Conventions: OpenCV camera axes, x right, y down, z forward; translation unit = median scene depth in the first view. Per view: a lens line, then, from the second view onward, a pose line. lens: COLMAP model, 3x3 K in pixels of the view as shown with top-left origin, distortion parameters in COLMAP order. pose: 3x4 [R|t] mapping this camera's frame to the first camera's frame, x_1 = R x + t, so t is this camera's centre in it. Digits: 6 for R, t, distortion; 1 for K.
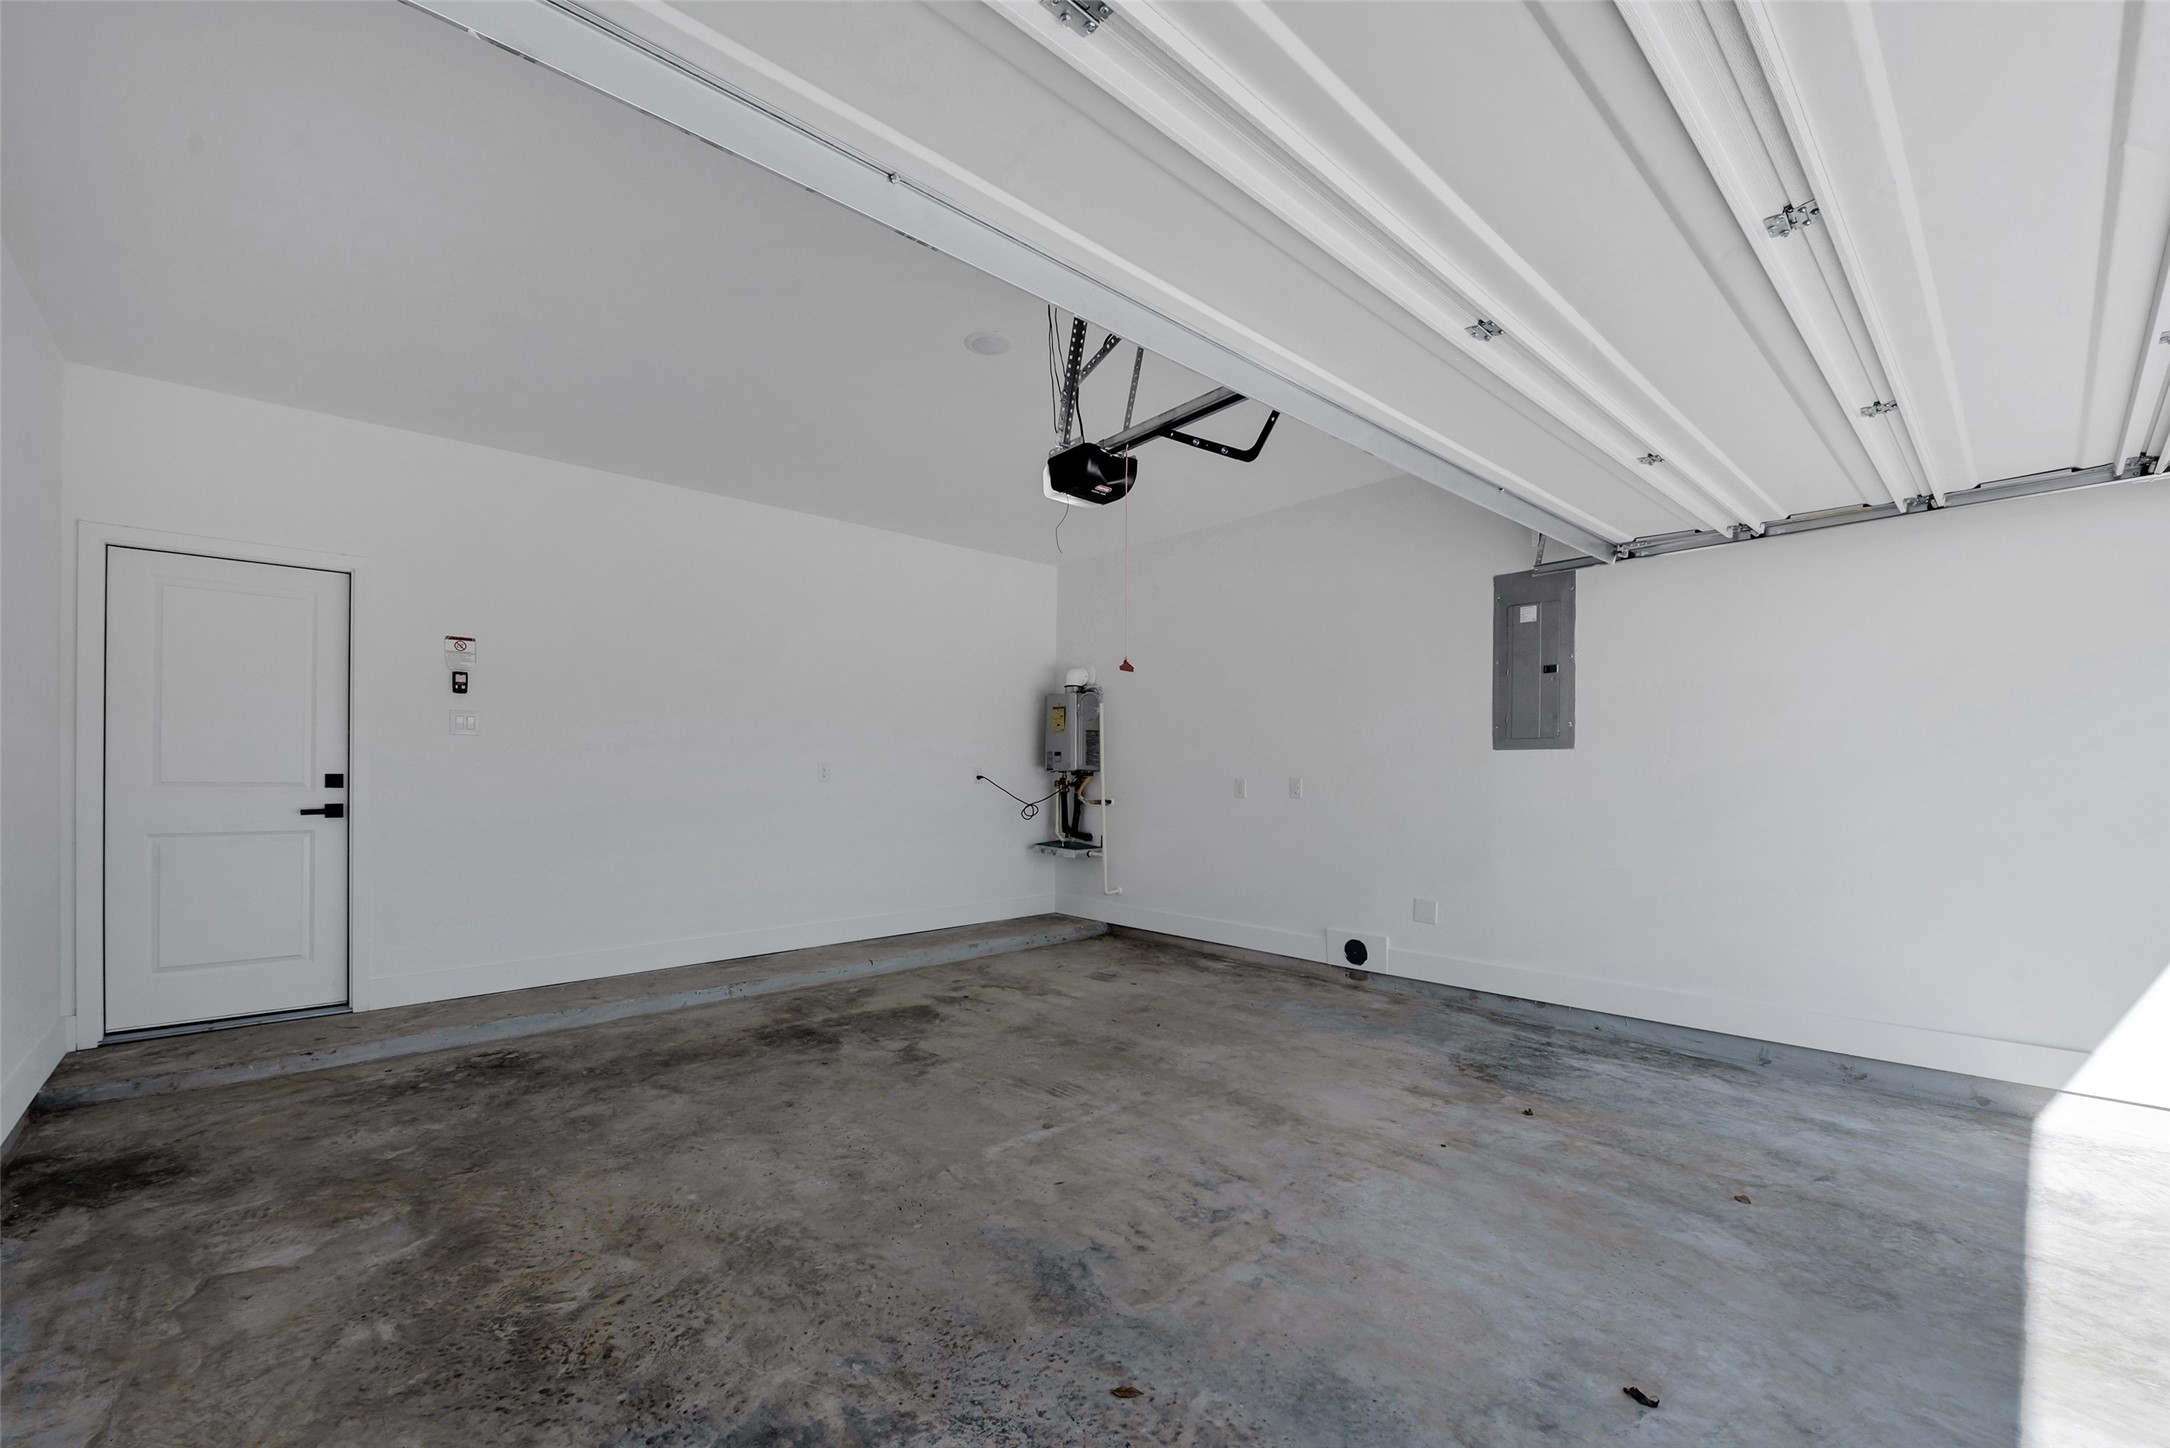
lens RADIAL K [[886.5, 0, 1069.2], [0, 886.5, 787.9], [0, 0, 1]] dist [0.000288, 0.000178]
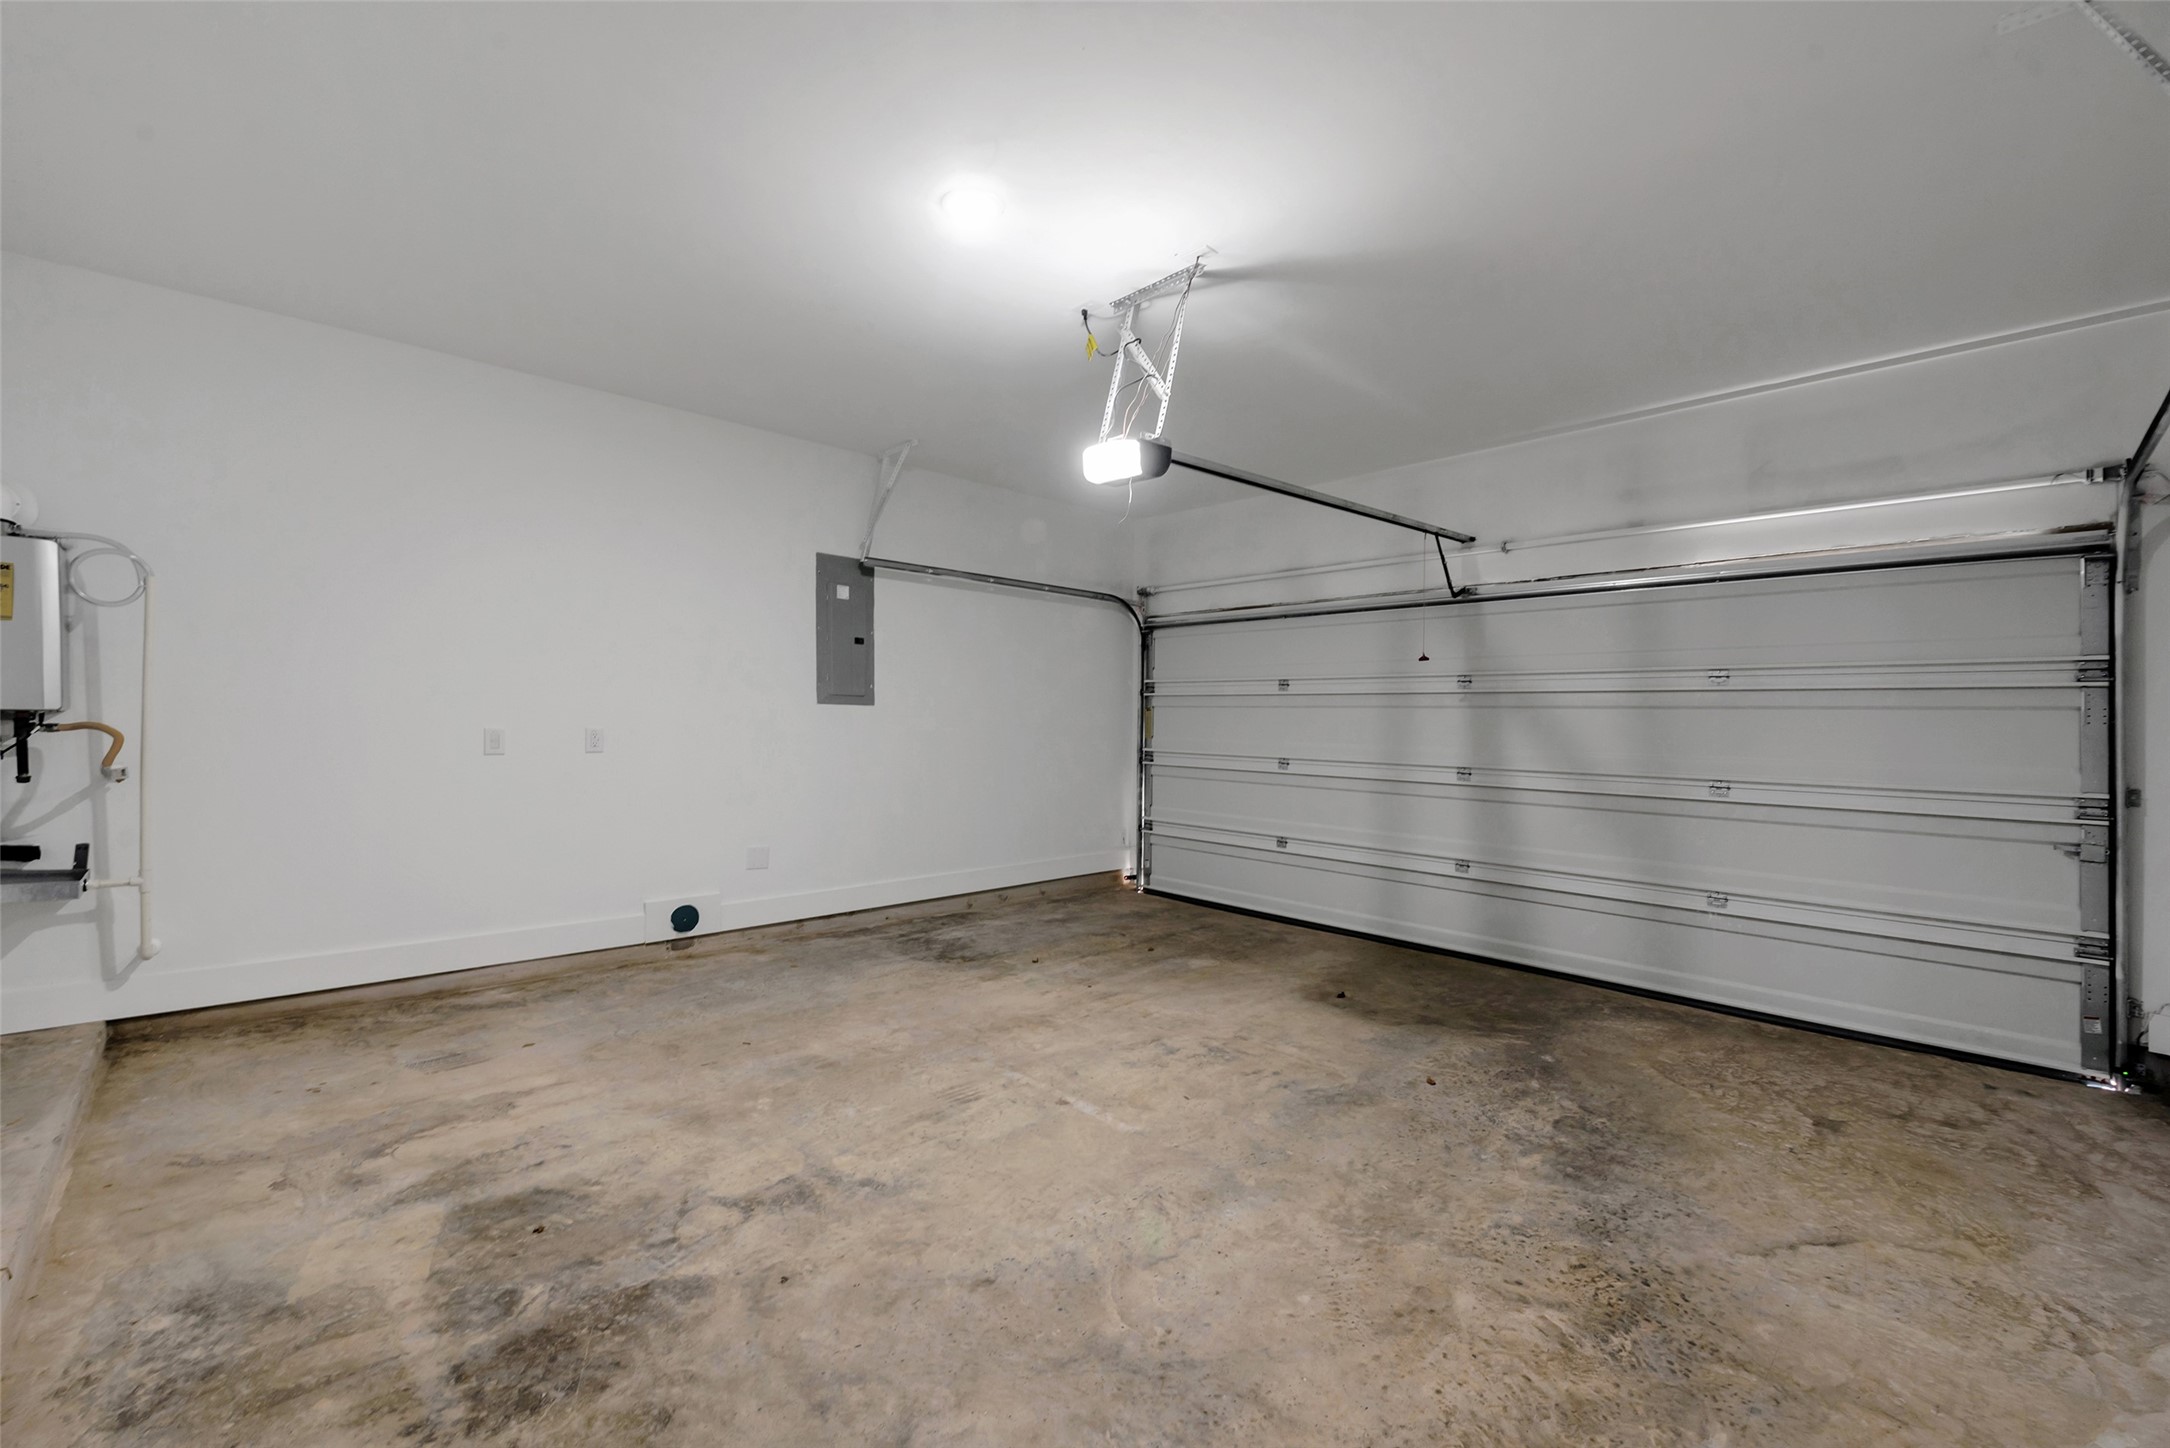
lens RADIAL K [[886.5, 0, 1083.8], [0, 886.5, 725.2], [0, 0, 1]] dist [0.000288, 0.000178]
pose [[-0.036190, -0.001976, 0.999343, -1.380554], [0.000495, 0.999998, 0.001996, -0.037074], [-0.999345, 0.000567, -0.036189, 1.426599]]
